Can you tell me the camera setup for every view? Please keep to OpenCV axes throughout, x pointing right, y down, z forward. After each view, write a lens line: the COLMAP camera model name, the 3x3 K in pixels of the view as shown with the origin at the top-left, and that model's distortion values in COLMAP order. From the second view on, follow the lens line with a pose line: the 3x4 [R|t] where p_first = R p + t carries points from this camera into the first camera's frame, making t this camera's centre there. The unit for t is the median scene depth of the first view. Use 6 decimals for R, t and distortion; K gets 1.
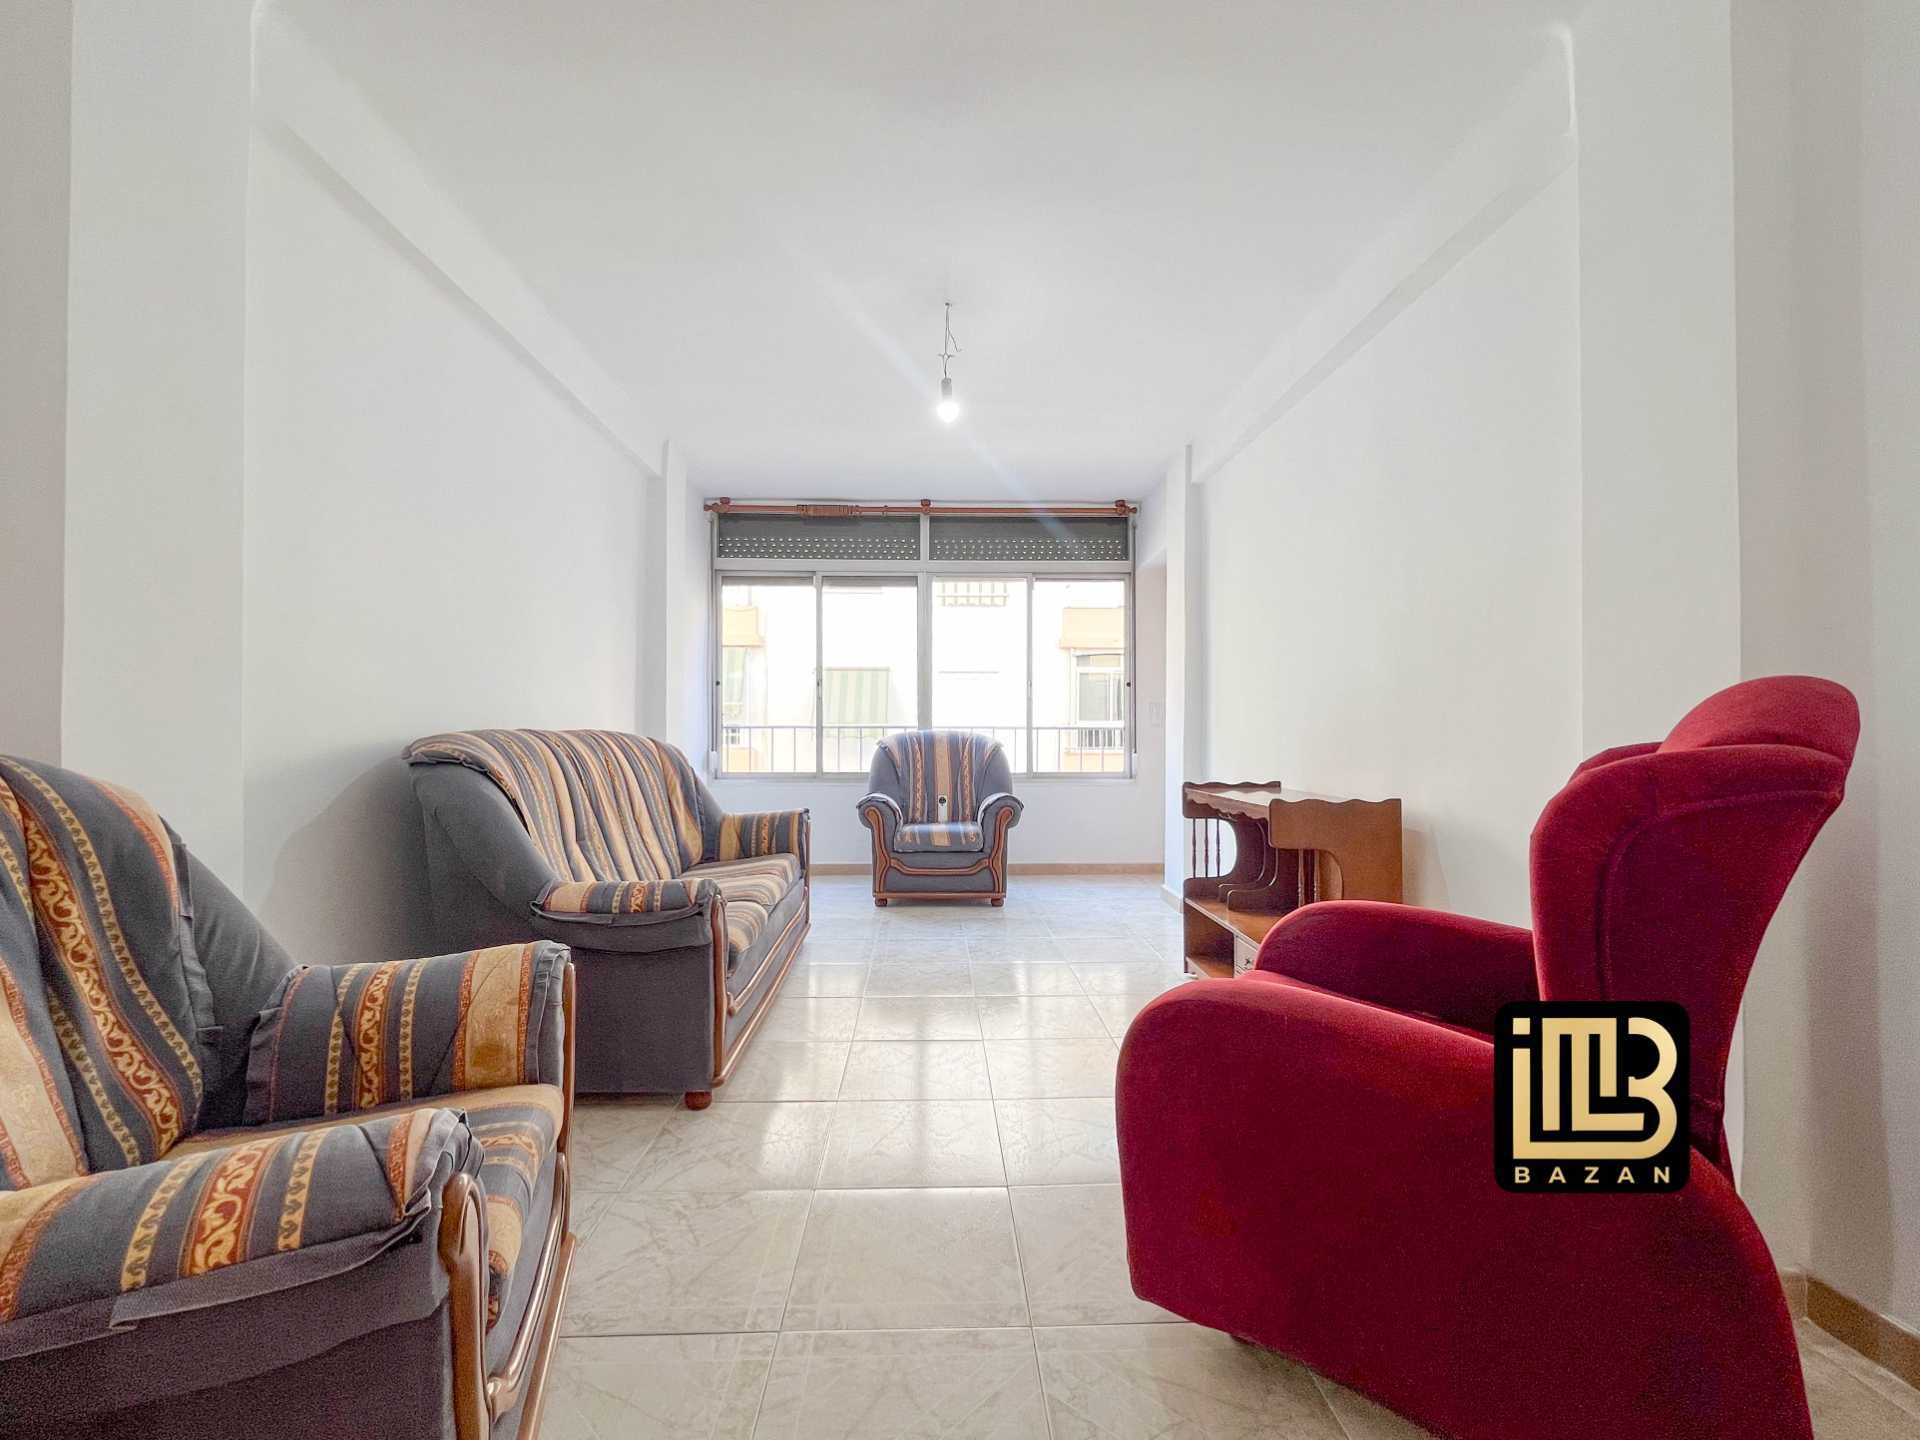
lens RADIAL K [[798.8, 0, 961.9], [0, 798.8, 728.6], [0, 0, 1]] dist [0.000049, -0.001387]
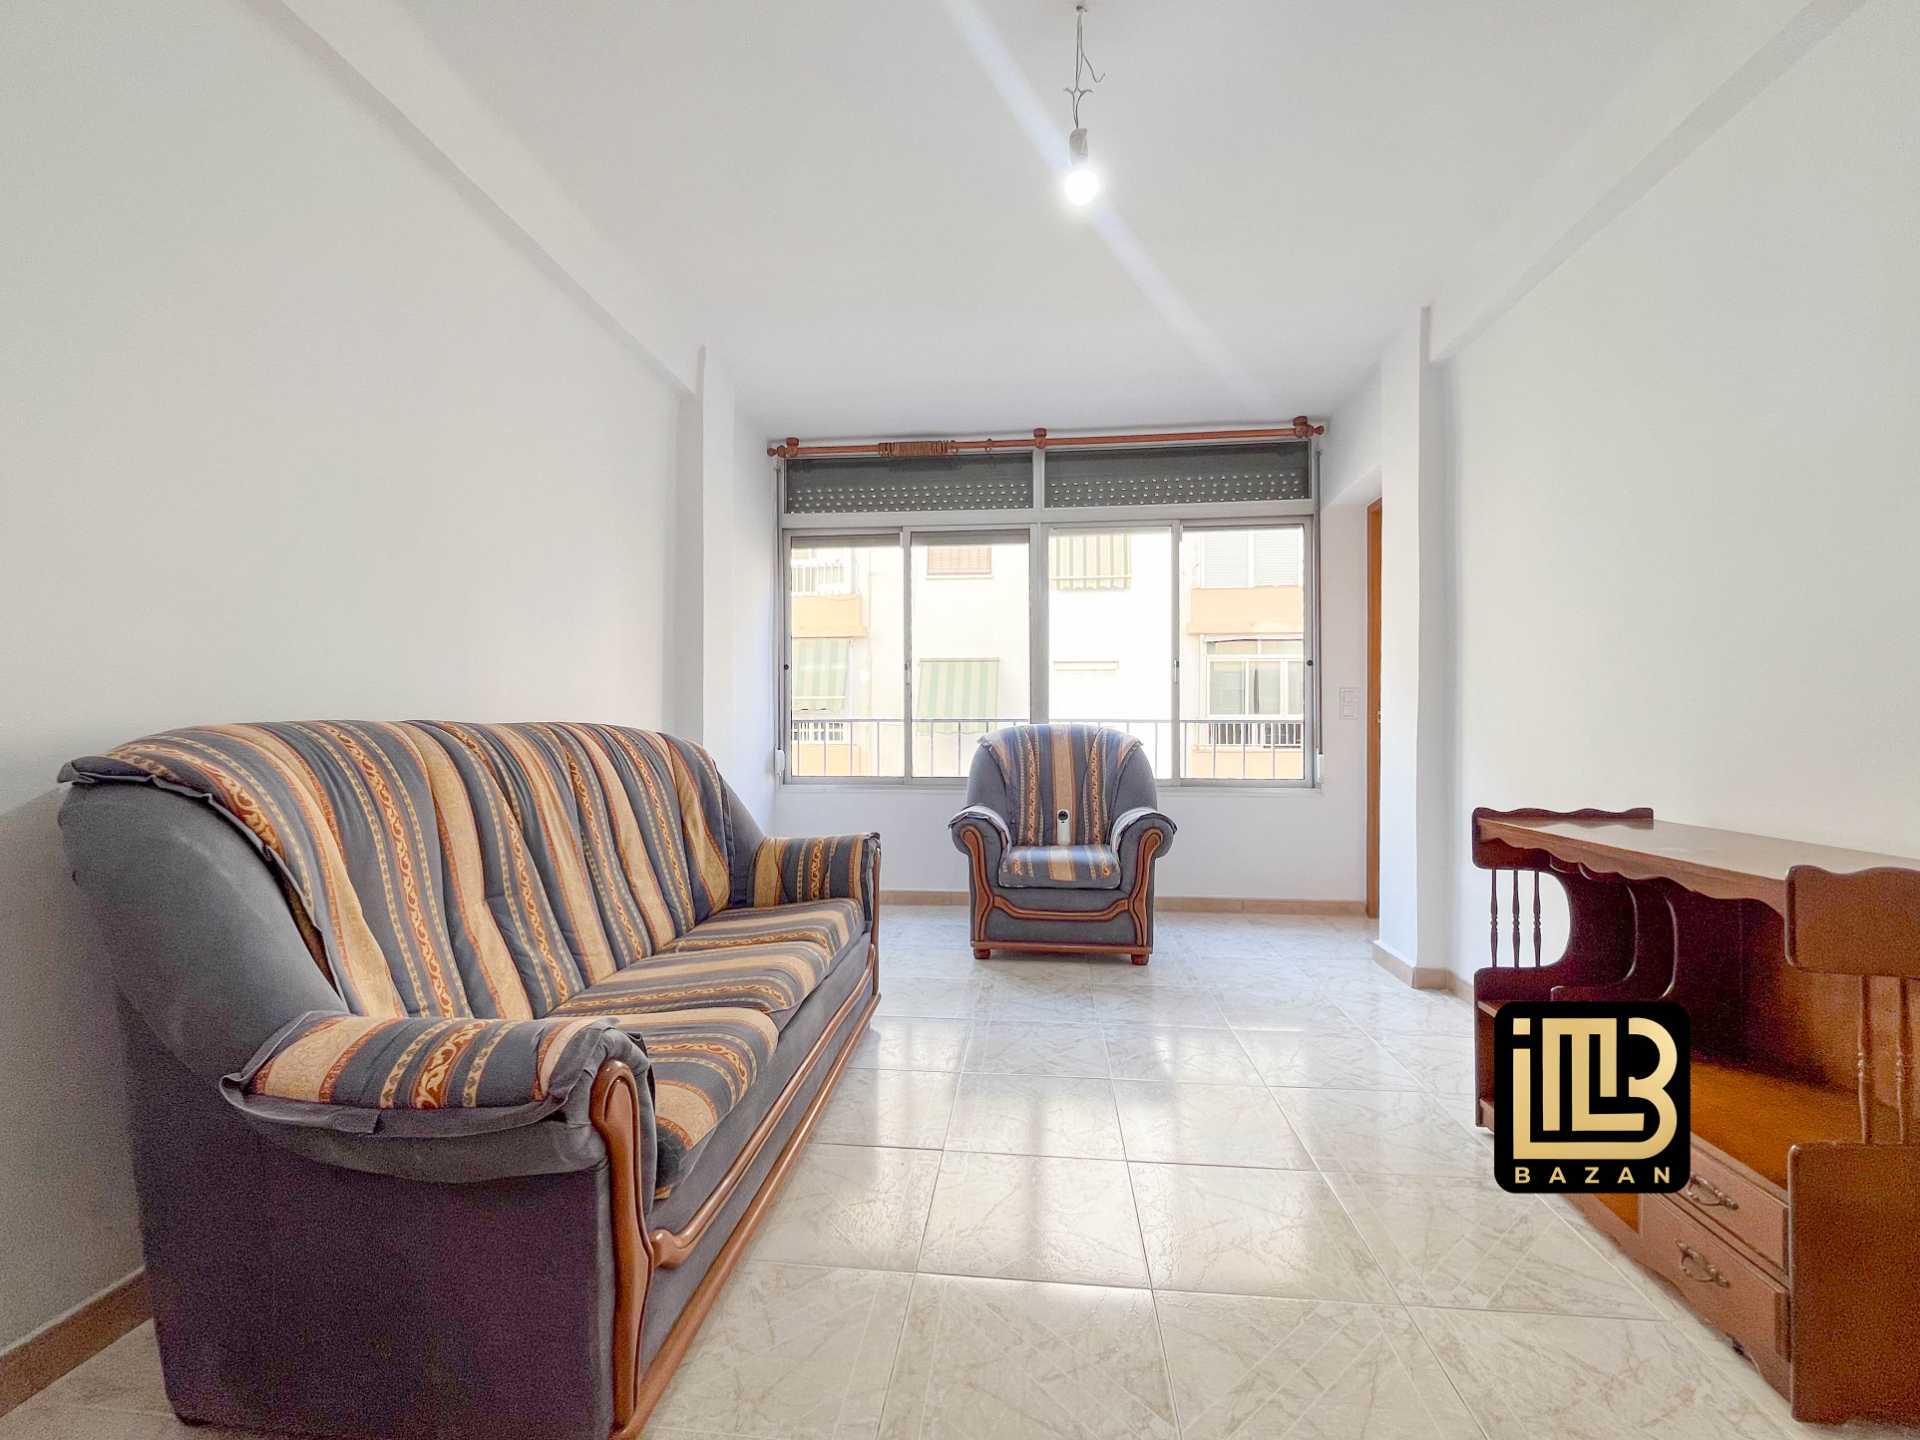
lens RADIAL K [[798.8, 0, 968.0], [0, 798.8, 732.0], [0, 0, 1]] dist [0.000049, -0.001387]
pose [[0.991158, -0.000484, -0.132686, -0.014424], [0.001730, 0.999955, 0.009276, 0.002907], [0.132676, -0.009423, 0.991115, 0.256787]]
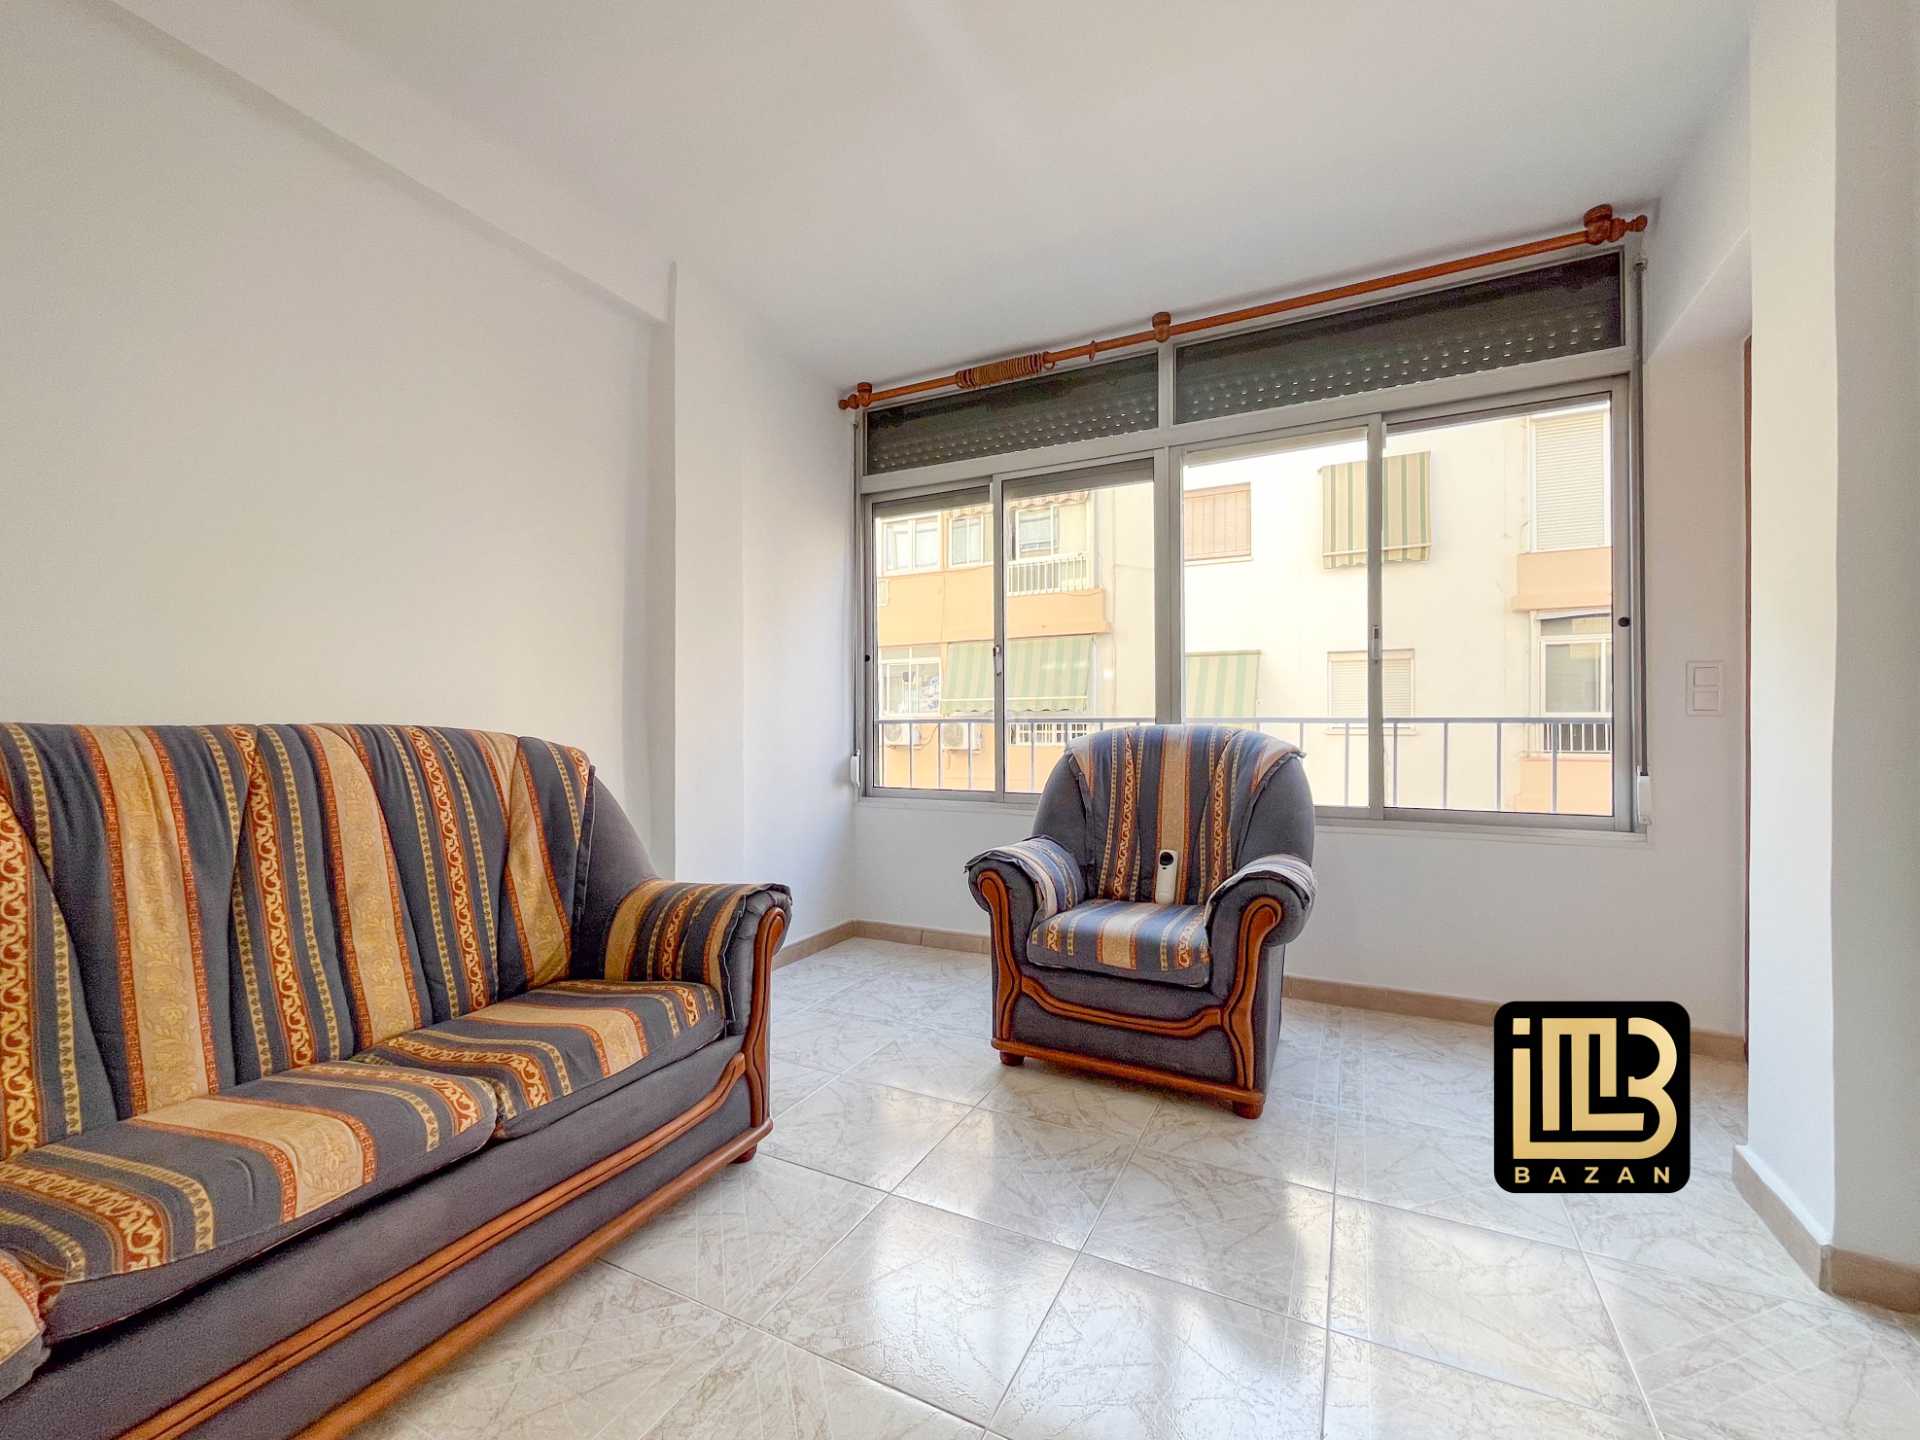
lens RADIAL K [[798.8, 0, 959.9], [0, 798.8, 725.2], [0, 0, 1]] dist [0.000049, -0.001387]
pose [[0.877259, -0.004118, -0.479999, 0.118823], [0.003528, 0.999992, -0.002131, 0.003428], [0.480004, 0.000176, 0.877266, 0.527908]]
